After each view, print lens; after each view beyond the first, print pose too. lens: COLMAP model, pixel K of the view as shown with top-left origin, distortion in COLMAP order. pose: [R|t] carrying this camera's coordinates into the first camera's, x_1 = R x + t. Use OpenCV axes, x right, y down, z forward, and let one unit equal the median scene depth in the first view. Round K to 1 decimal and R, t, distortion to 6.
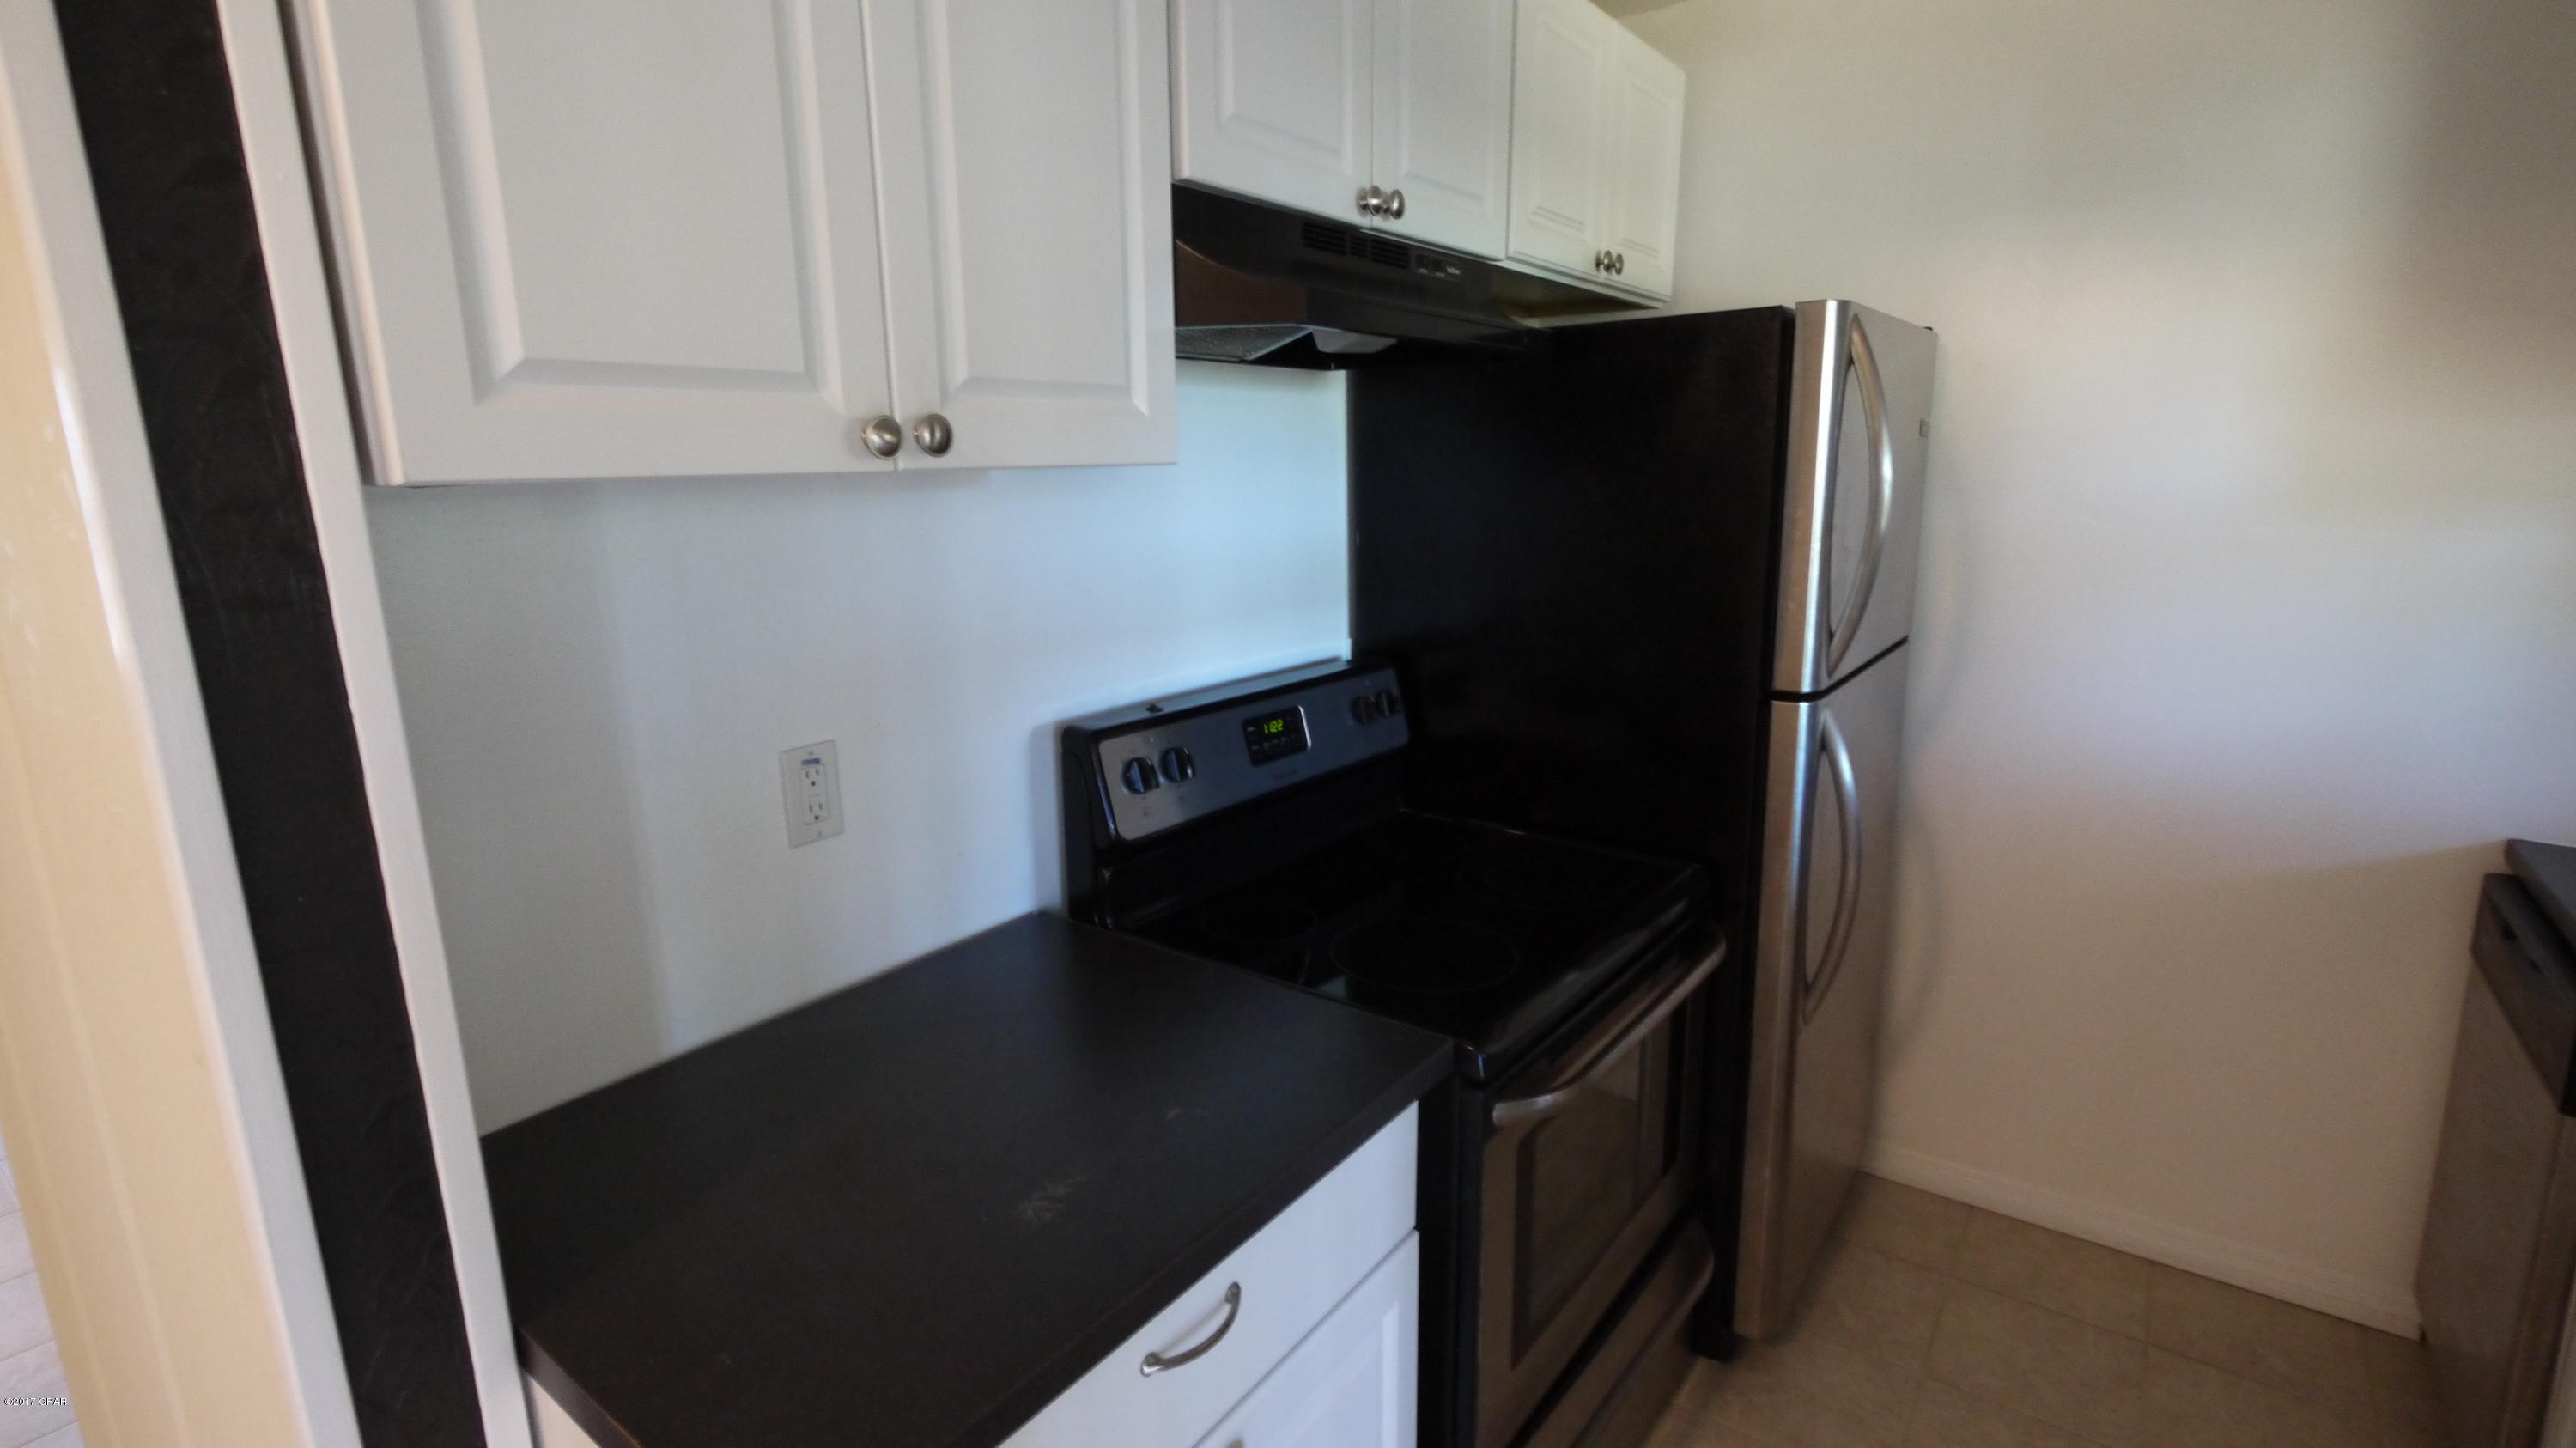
lens RADIAL K [[1203.8, 0, 1277.7], [0, 1203.8, 716.6], [0, 0, 1]] dist [0.000109, 0.000677]
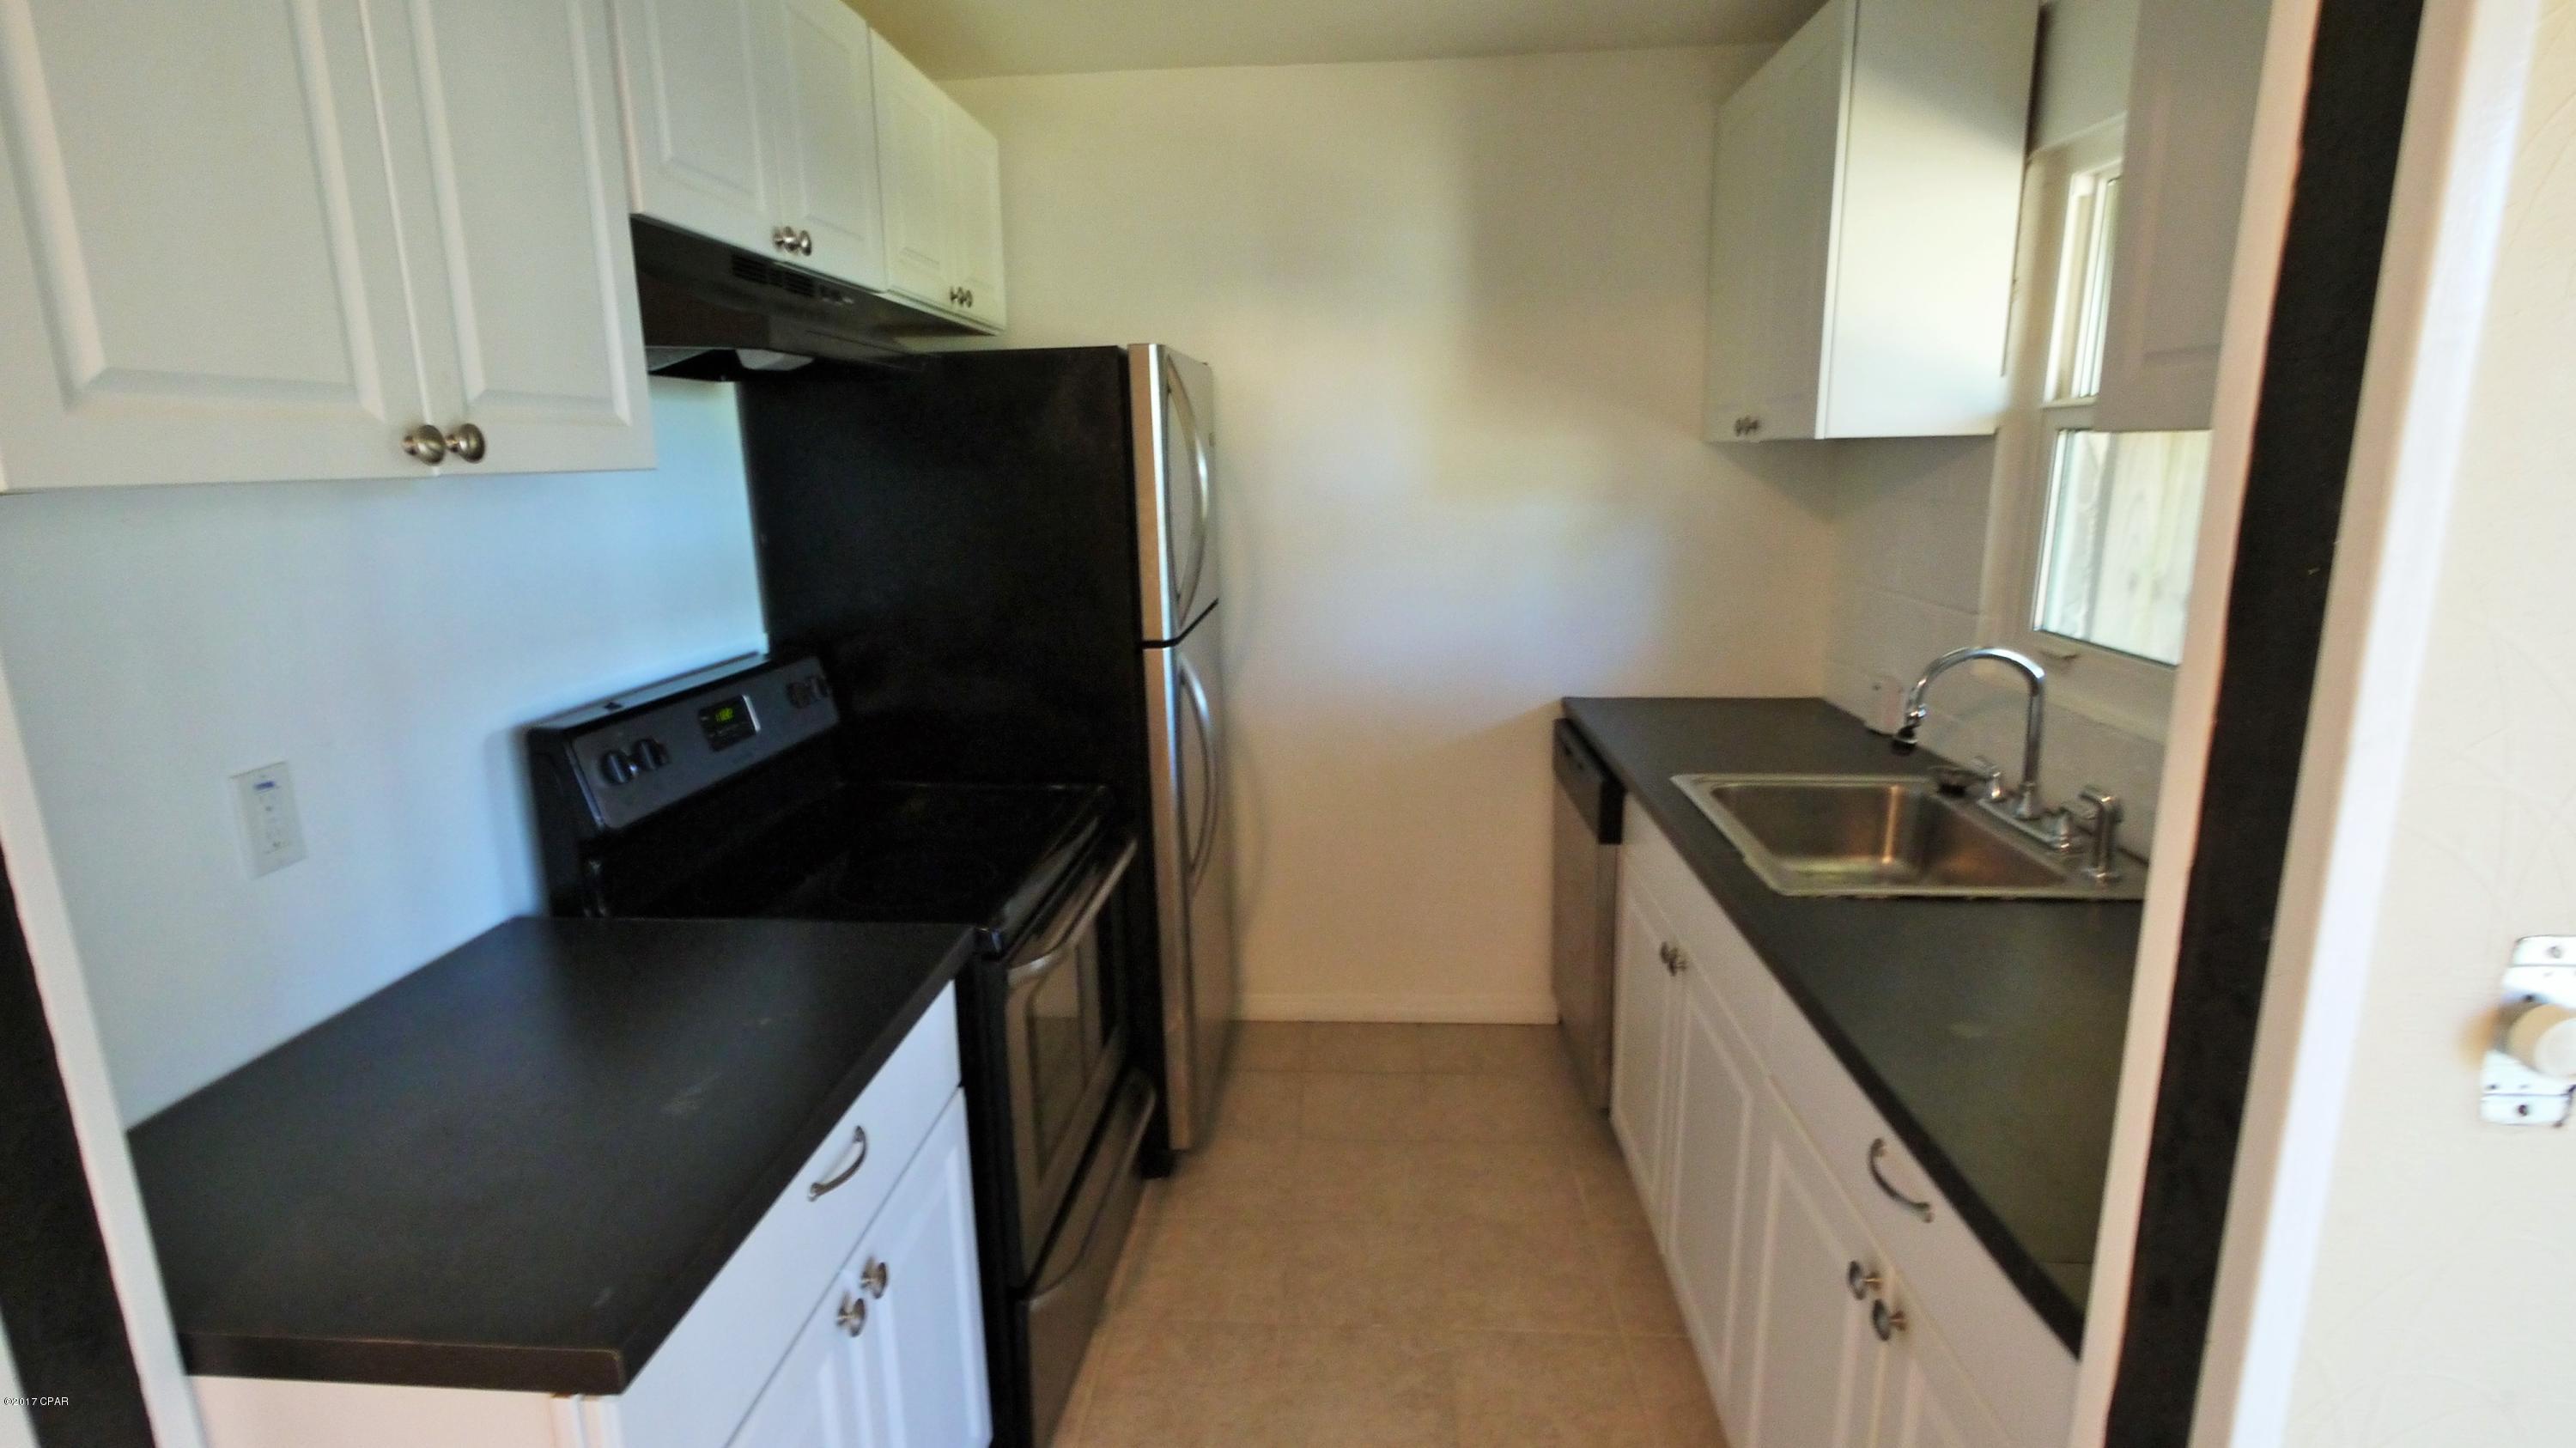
lens RADIAL K [[1203.8, 0, 1277.7], [0, 1203.8, 716.6], [0, 0, 1]] dist [0.000109, 0.000677]
pose [[0.840876, -0.116349, 0.528573, -0.168824], [0.119119, 0.992458, 0.028959, 0.040553], [-0.527956, 0.038612, 0.848394, -0.181039]]
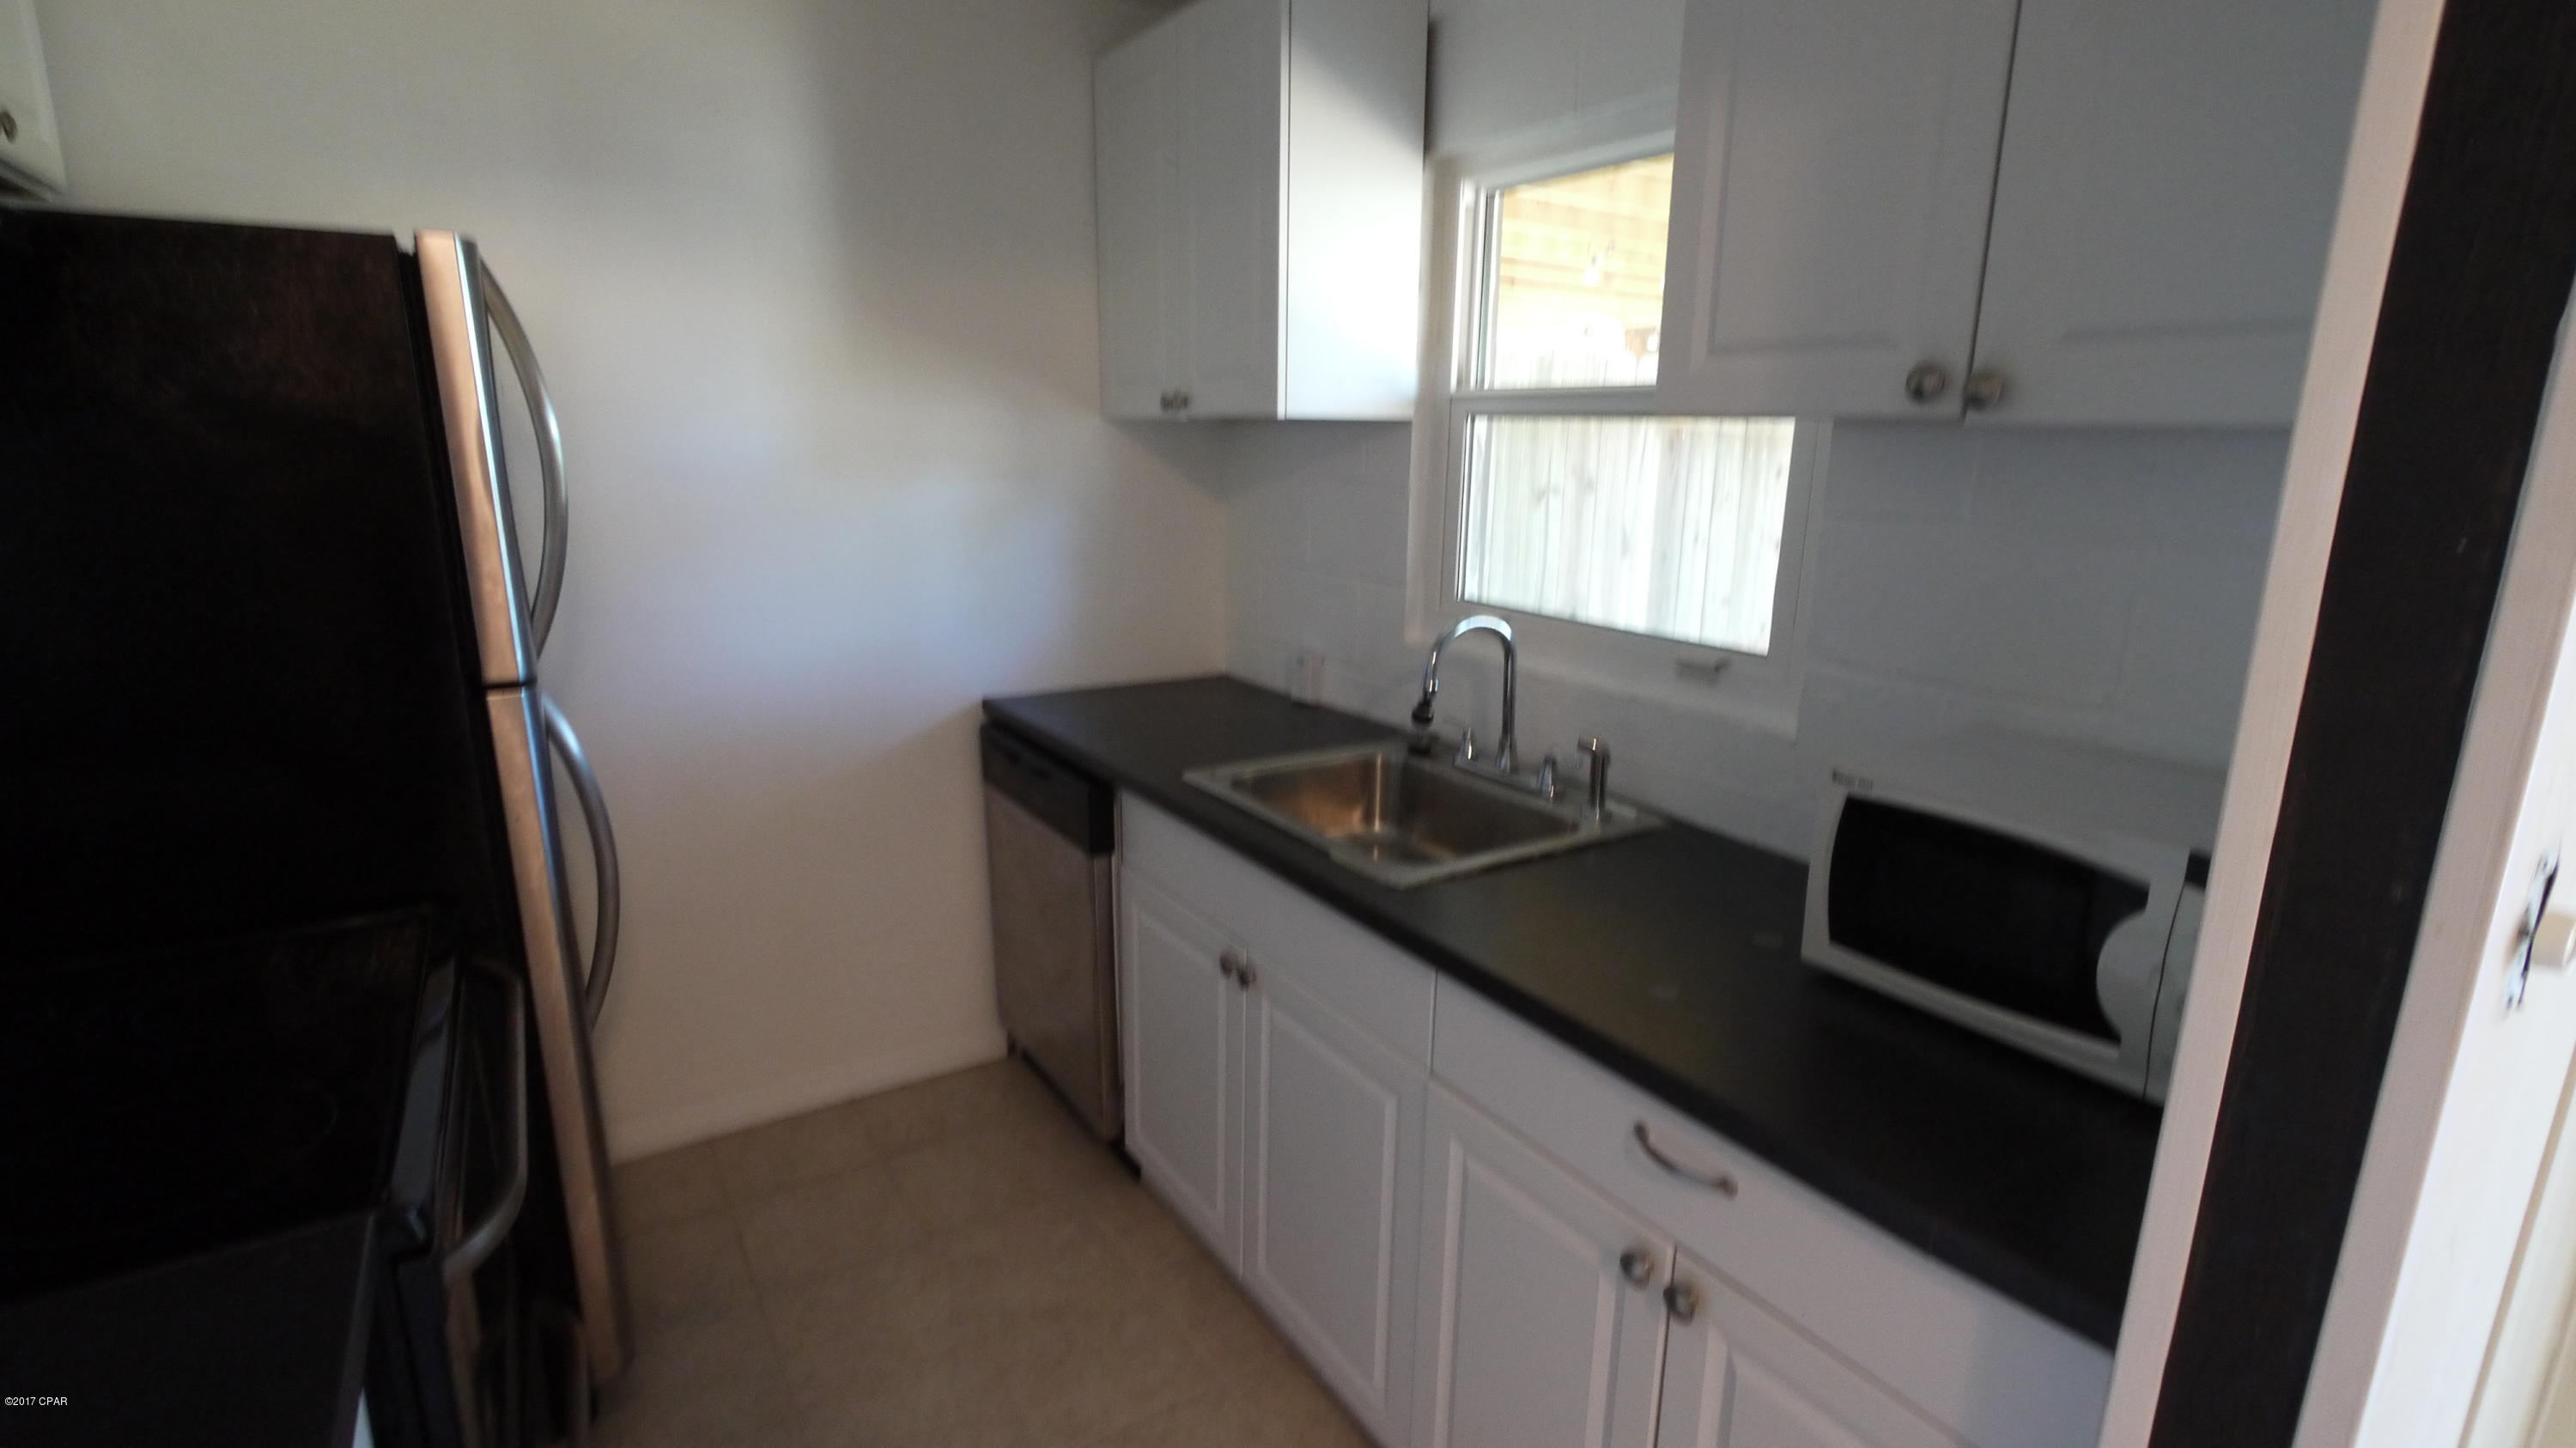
lens RADIAL K [[1203.8, 0, 1277.7], [0, 1203.8, 716.6], [0, 0, 1]] dist [0.000109, 0.000677]
pose [[0.351378, -0.198636, 0.914919, -0.198029], [0.176345, 0.973784, 0.143691, -0.022482], [-0.919476, 0.110851, 0.377195, 0.148276]]
